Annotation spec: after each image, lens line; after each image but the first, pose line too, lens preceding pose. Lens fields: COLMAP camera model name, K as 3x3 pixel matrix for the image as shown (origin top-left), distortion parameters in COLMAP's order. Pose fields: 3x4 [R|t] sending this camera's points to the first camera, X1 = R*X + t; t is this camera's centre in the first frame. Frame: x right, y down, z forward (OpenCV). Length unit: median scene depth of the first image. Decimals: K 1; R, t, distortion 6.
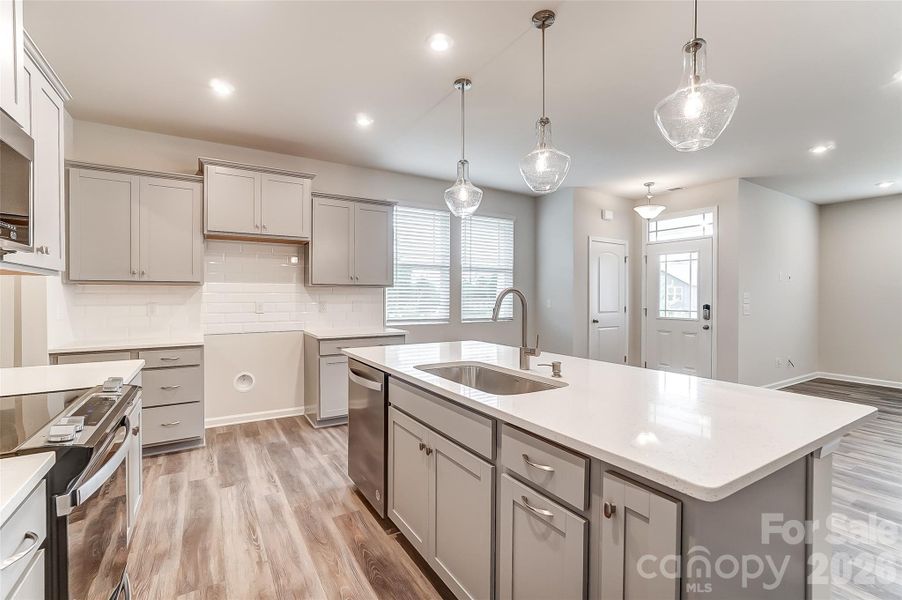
lens RADIAL K [[402.2, 0, 448.2], [0, 402.2, 296.9], [0, 0, 1]] dist [-0.032530, 0.019374]
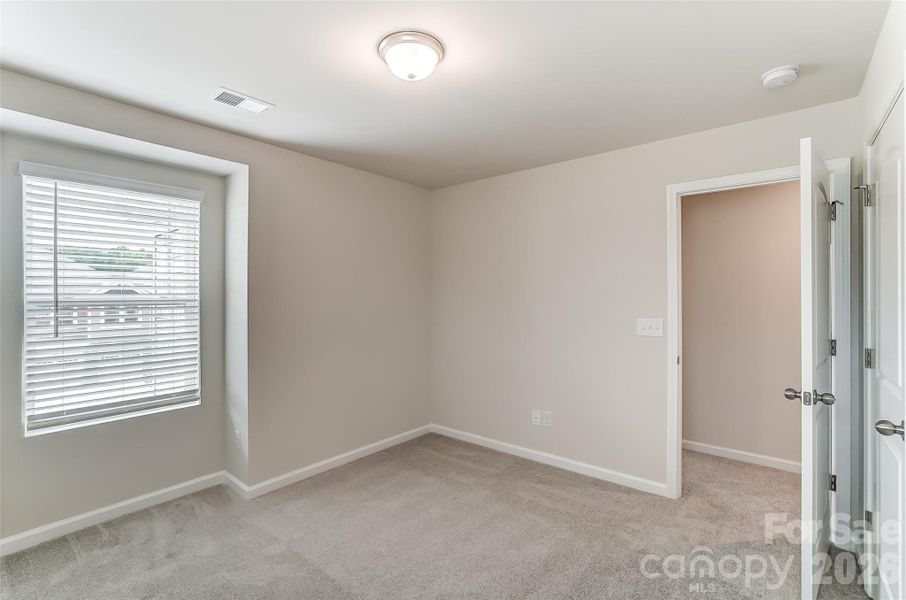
lens RADIAL K [[415.2, 0, 453.0], [0, 415.2, 300.0], [0, 0, 1]] dist [-0.000661, -0.000124]
pose [[0.943859, -0.008810, 0.330231, 0.437917], [0.008148, 0.999961, 0.003389, -0.104484], [-0.330248, -0.000509, 0.943894, 0.638347]]
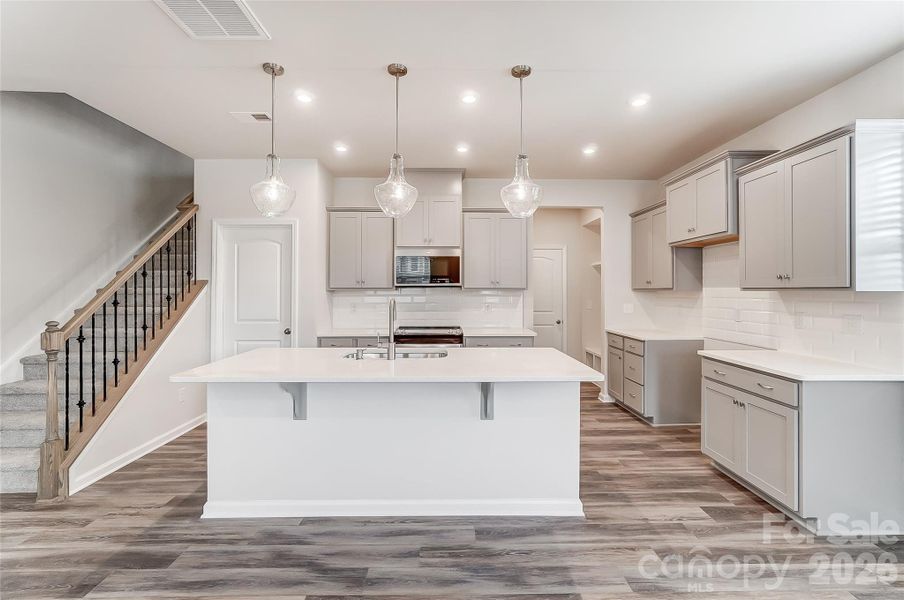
lens RADIAL K [[407.2, 0, 454.0], [0, 407.2, 289.7], [0, 0, 1]] dist [-0.029049, 0.016440]
pose [[-0.509310, -0.006284, -0.860560, 0.650985], [-0.005226, 0.999977, -0.004209, -0.023681], [0.860567, 0.002354, -0.509332, 0.974056]]
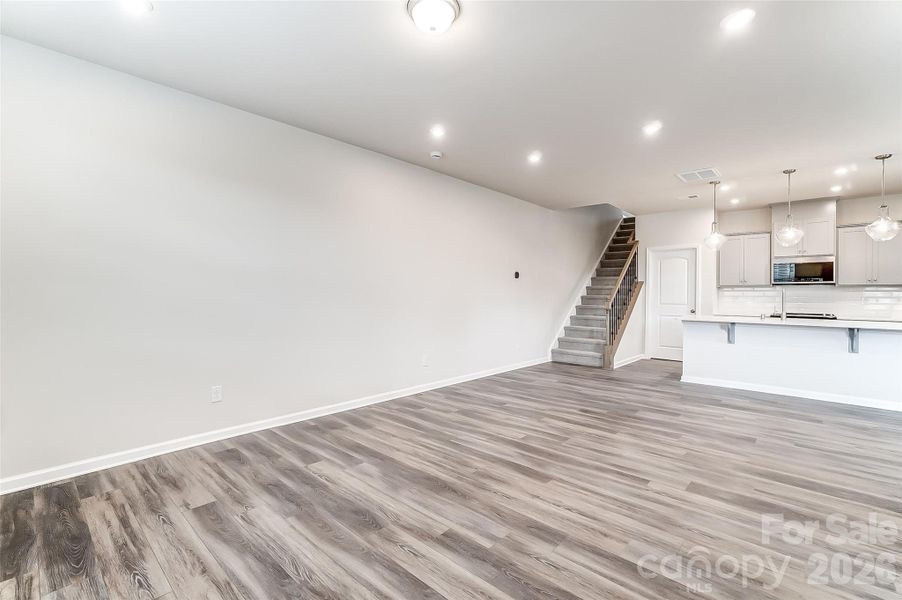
lens RADIAL K [[406.5, 0, 455.3], [0, 406.5, 291.7], [0, 0, 1]] dist [-0.002414, 0.009091]
pose [[-0.954932, -0.016182, -0.296382, 1.546724], [-0.015054, 0.999868, -0.006087, 0.026679], [0.296441, -0.001351, -0.955050, 1.493900]]
